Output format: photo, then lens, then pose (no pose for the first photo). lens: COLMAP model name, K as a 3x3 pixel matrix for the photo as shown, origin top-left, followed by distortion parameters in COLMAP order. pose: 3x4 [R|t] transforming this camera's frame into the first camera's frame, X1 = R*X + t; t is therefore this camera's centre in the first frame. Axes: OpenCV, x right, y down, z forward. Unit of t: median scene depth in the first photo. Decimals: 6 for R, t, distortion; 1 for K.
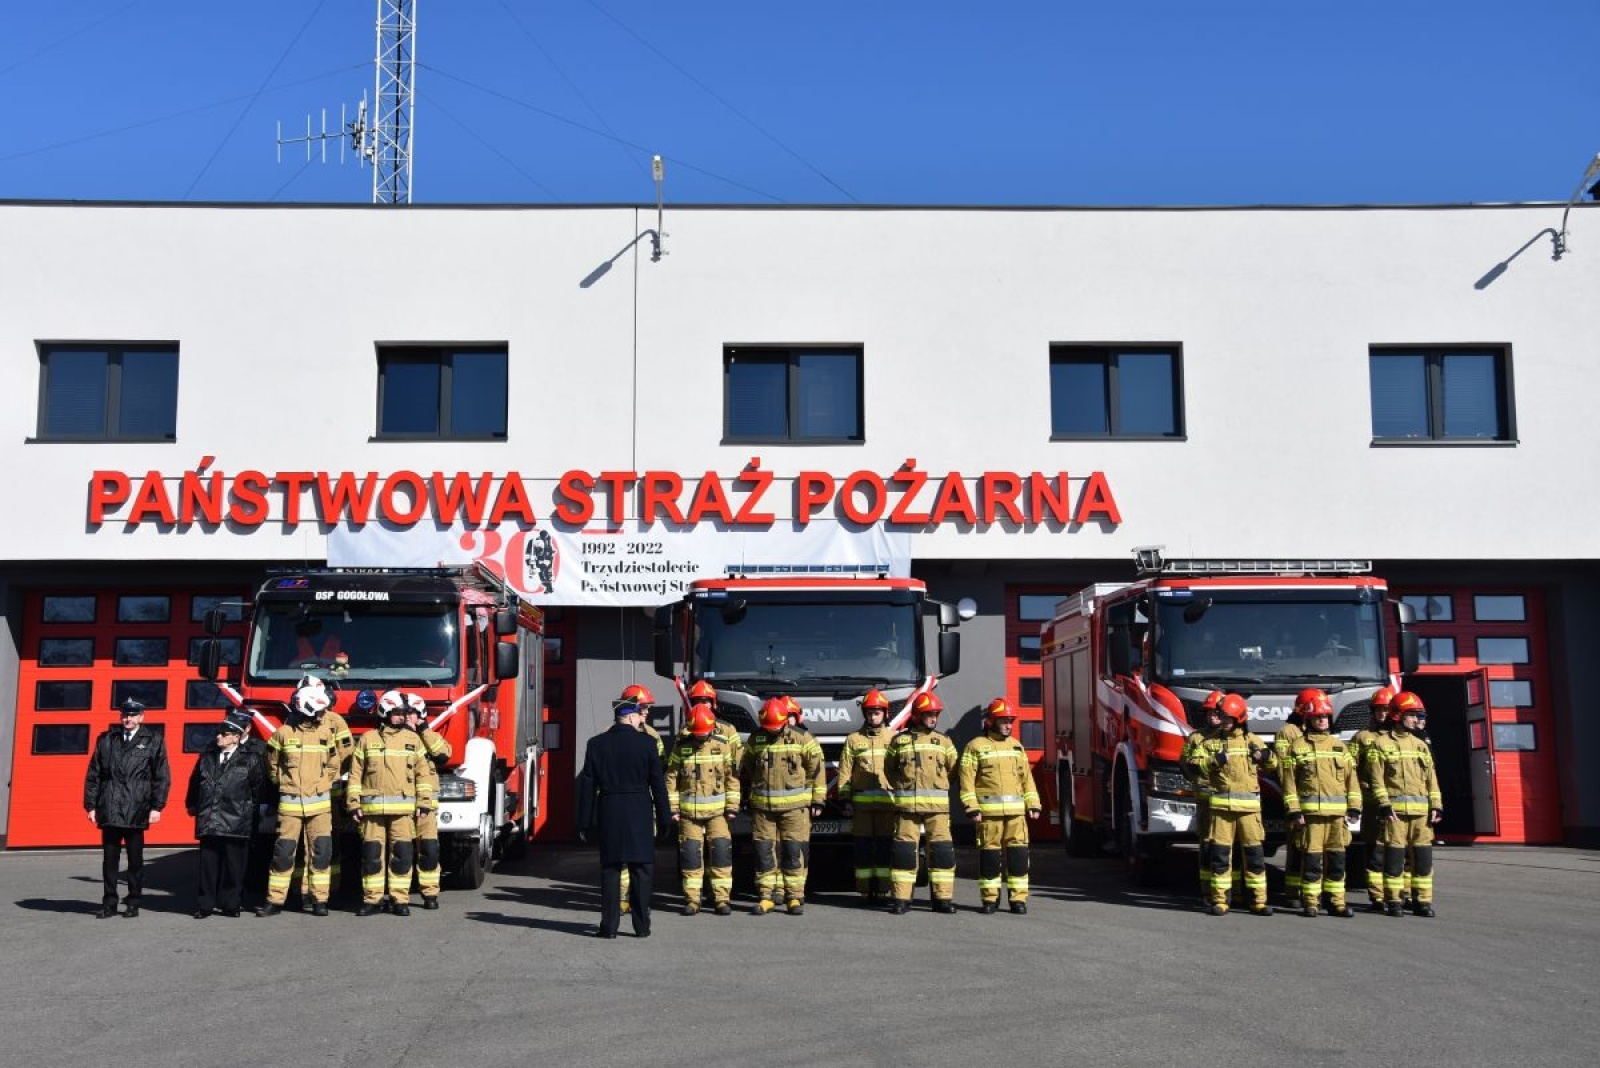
lens RADIAL K [[1976.9, 0, 800.0], [0, 1976.9, 534.0], [0, 0, 1]] dist [0.066783, 0.014564]
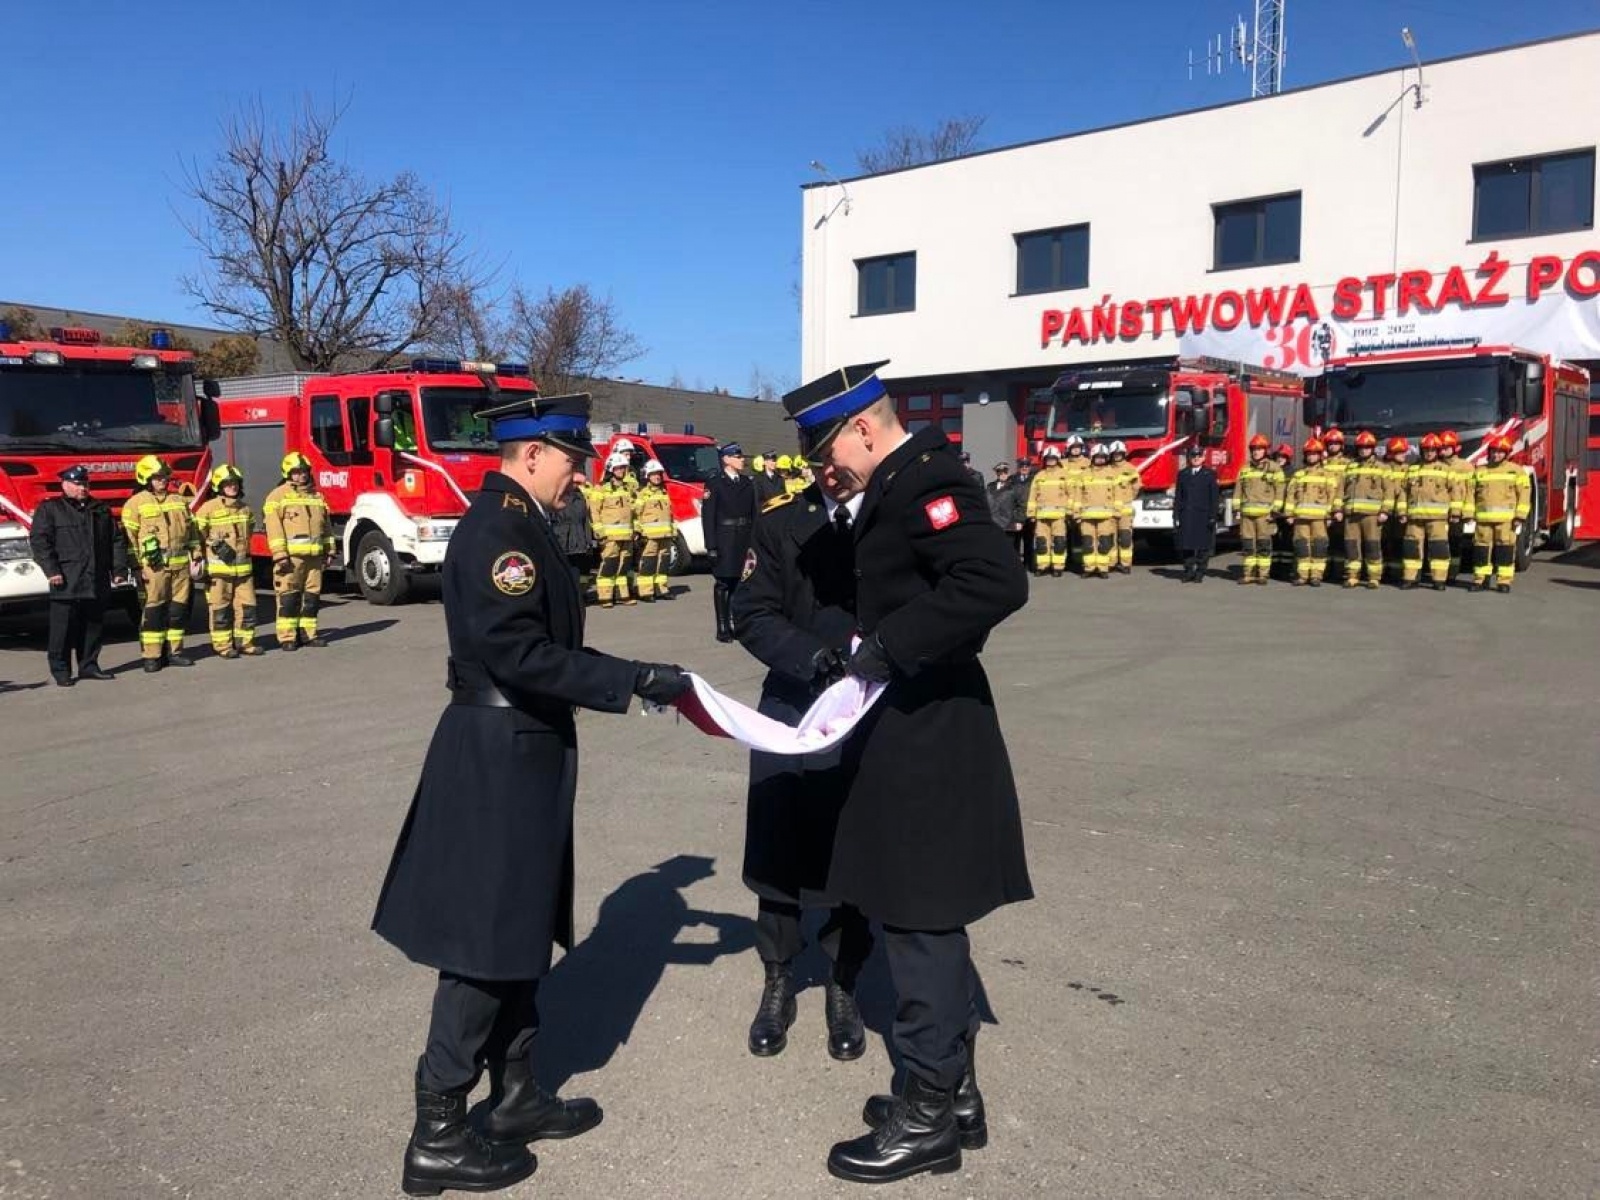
lens RADIAL K [[1329.6, 0, 780.1], [0, 1329.6, 595.9], [0, 0, 1]] dist [-0.000061, 0.053049]
pose [[0.775293, 0.040541, -0.630300, 0.181038], [0.085541, 0.982003, 0.168382, -0.003699], [0.625783, -0.184462, 0.757872, -0.016141]]
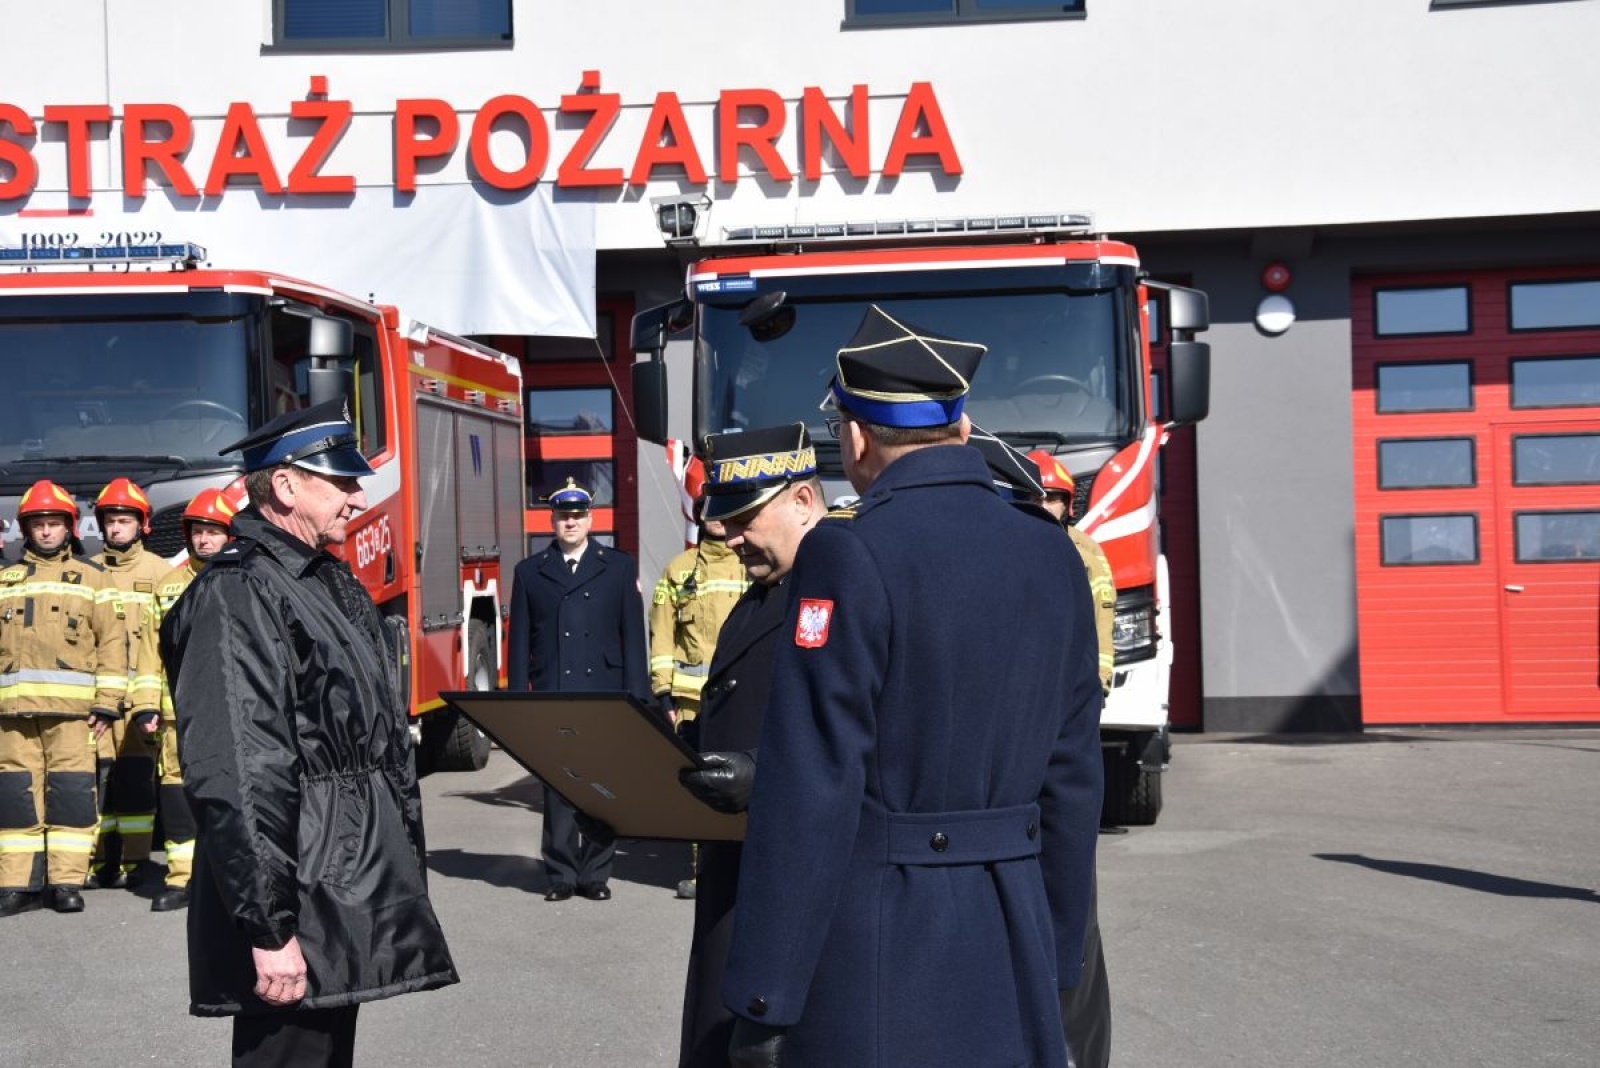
lens RADIAL K [[2918.5, 0, 792.6], [0, 2918.5, 560.7], [0, 0, 1]] dist [0.294812, 0.240056]
pose [[0.994213, -0.020804, -0.105391, 0.200909], [0.031810, 0.994084, 0.103855, 0.015817], [0.102606, -0.106606, 0.988993, 0.156864]]
